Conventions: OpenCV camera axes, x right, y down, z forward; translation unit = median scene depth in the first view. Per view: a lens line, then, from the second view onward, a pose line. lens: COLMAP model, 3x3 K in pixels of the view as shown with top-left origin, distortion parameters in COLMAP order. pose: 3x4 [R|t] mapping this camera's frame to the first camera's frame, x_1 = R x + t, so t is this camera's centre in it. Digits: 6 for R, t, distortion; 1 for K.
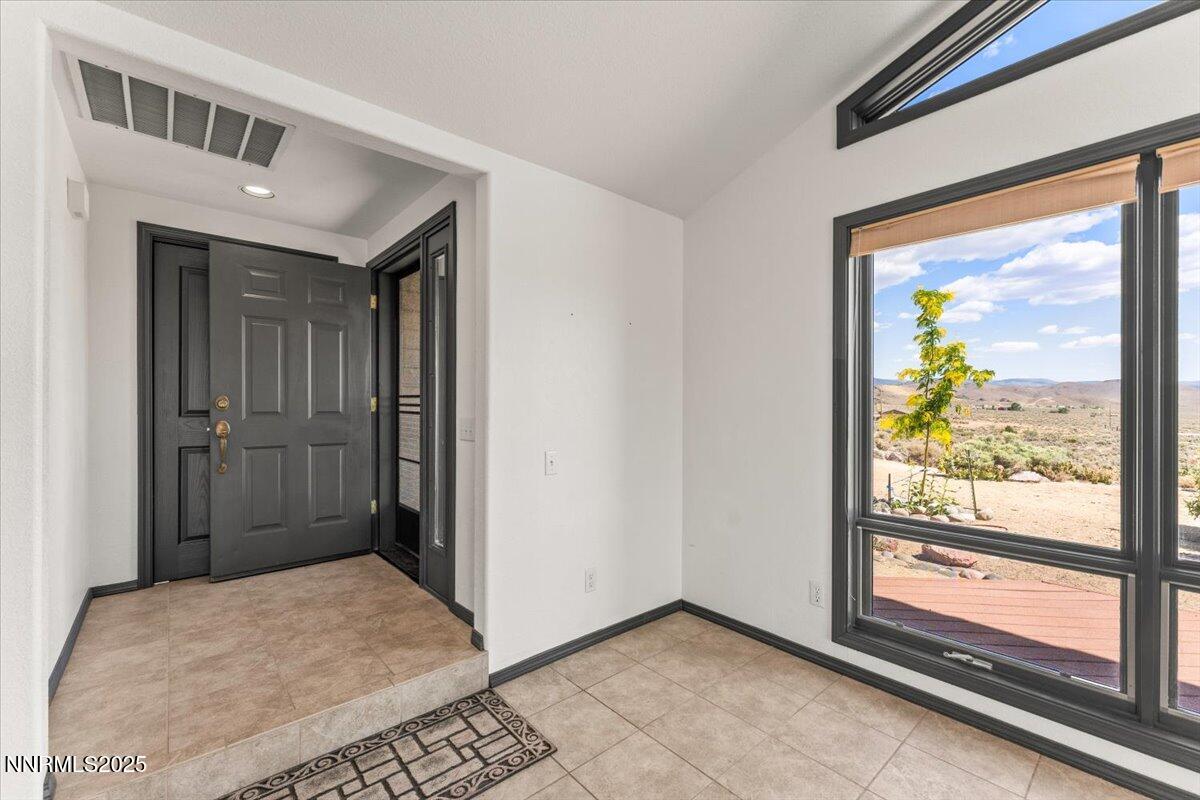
lens RADIAL K [[494.9, 0, 594.1], [0, 494.9, 408.7], [0, 0, 1]] dist [0.016025, -0.010245]
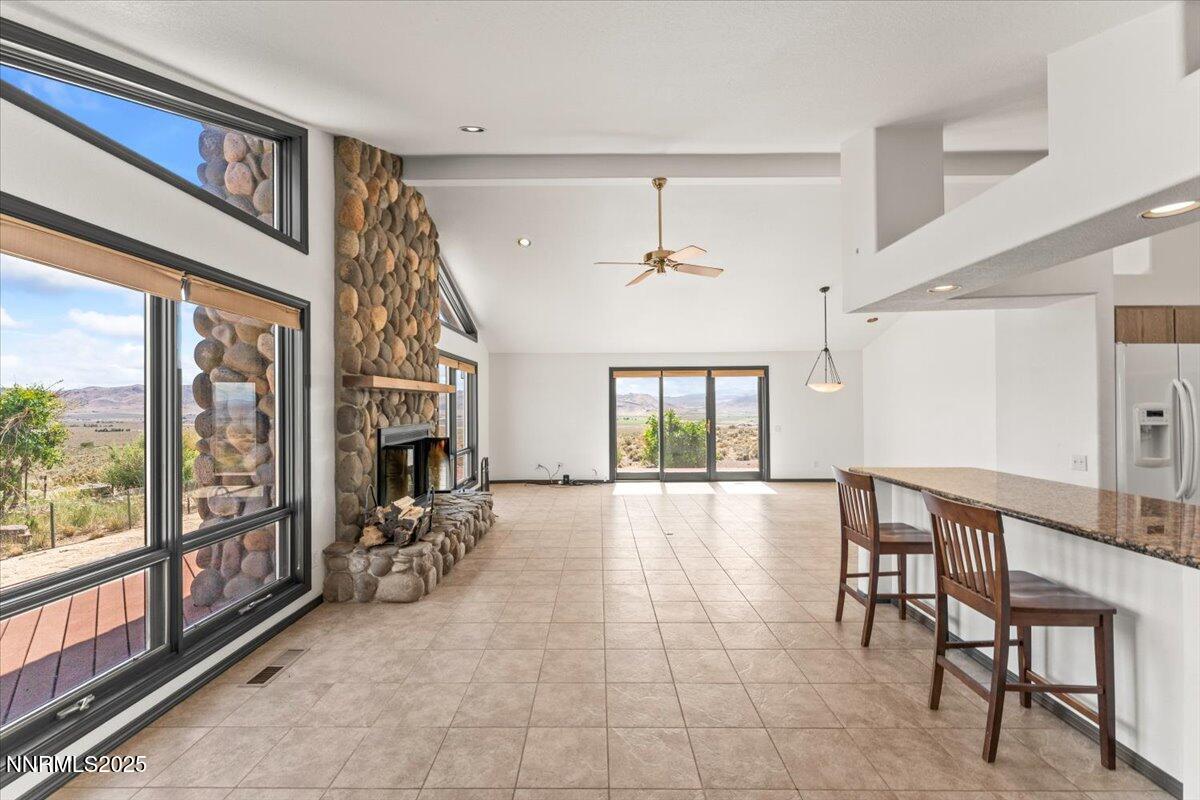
lens RADIAL K [[490.1, 0, 595.1], [0, 490.1, 401.5], [0, 0, 1]] dist [0.001815, 0.000261]
pose [[-0.754481, 0.011209, 0.656226, -0.551910], [0.007592, 0.999936, -0.008351, -0.068987], [-0.656278, -0.001319, -0.754518, 0.889324]]
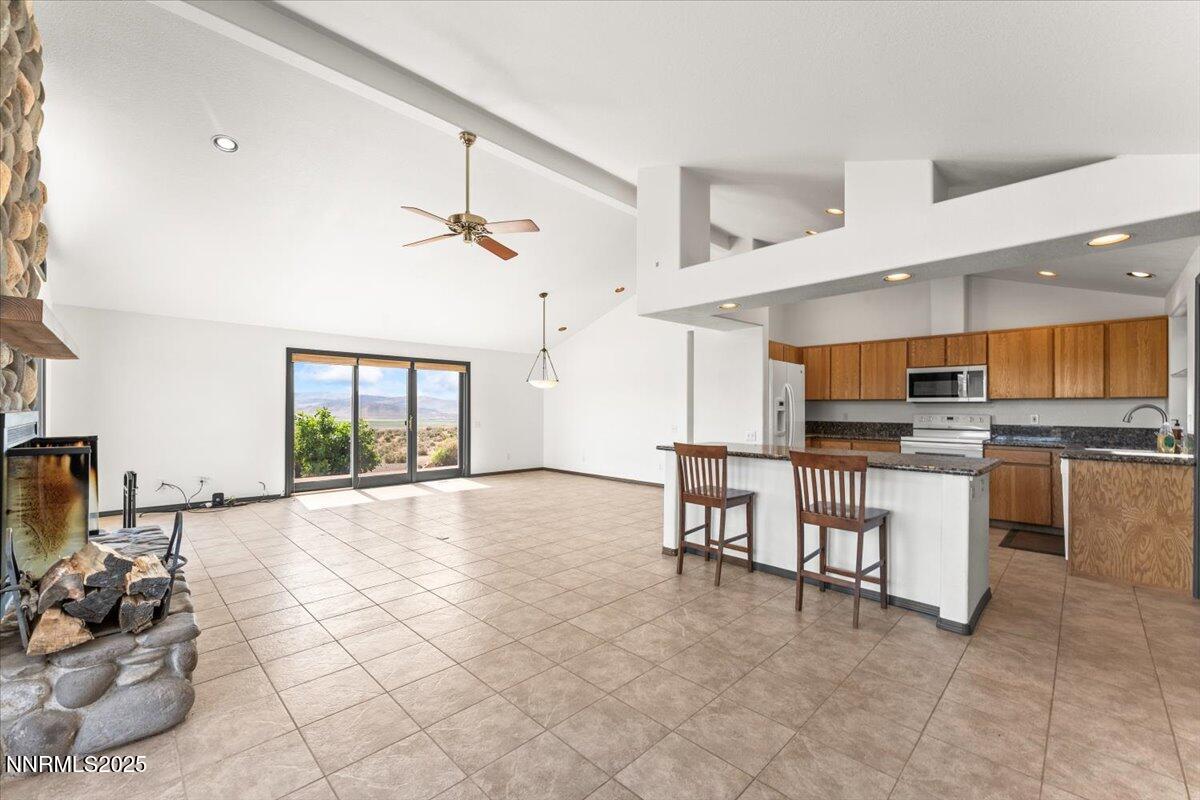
lens RADIAL K [[485.7, 0, 595.6], [0, 485.7, 407.4], [0, 0, 1]] dist [-0.000191, 0.000421]
pose [[-0.997399, -0.003609, -0.071982, 0.215934], [-0.003318, 0.999986, -0.004163, -0.003080], [0.071996, -0.003914, -0.997397, 0.979559]]
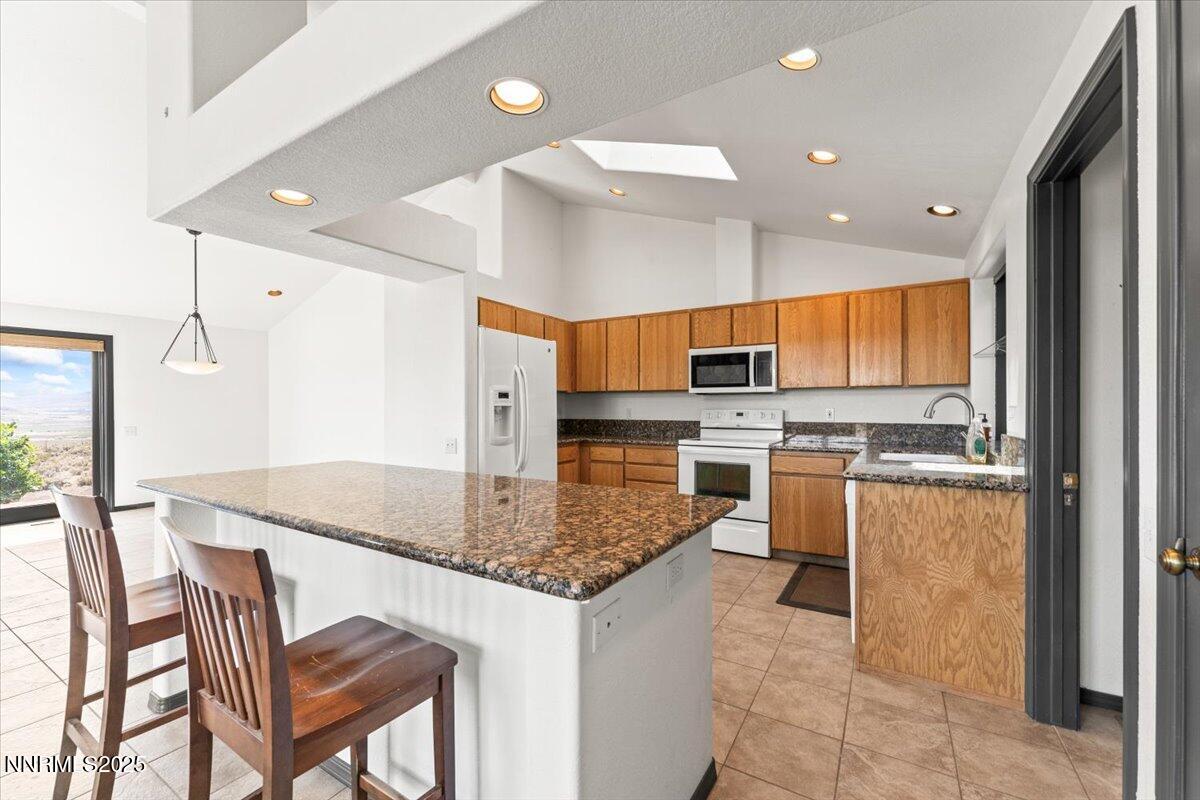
lens RADIAL K [[485.7, 0, 595.6], [0, 485.7, 407.4], [0, 0, 1]] dist [-0.000191, 0.000421]
pose [[-0.950000, 0.004481, -0.312217, -0.641938], [0.004268, 0.999990, 0.001364, 0.004304], [0.312220, -0.000037, -0.950010, 0.269789]]
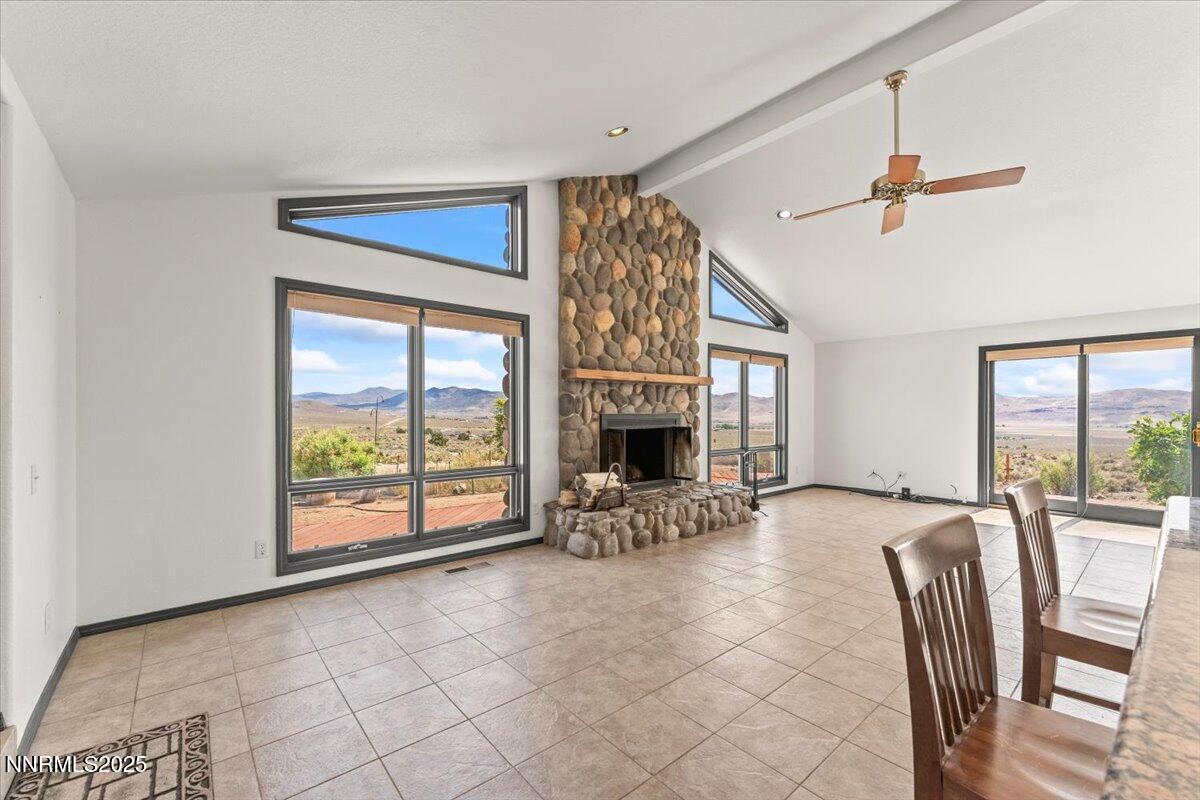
lens RADIAL K [[490.0, 0, 598.9], [0, 490.0, 413.6], [0, 0, 1]] dist [0.002439, 0.000293]
pose [[0.002016, -0.002235, 0.999995, -0.896284], [0.000188, 0.999997, 0.002235, 0.001057], [-0.999998, 0.000183, 0.002016, 0.079898]]
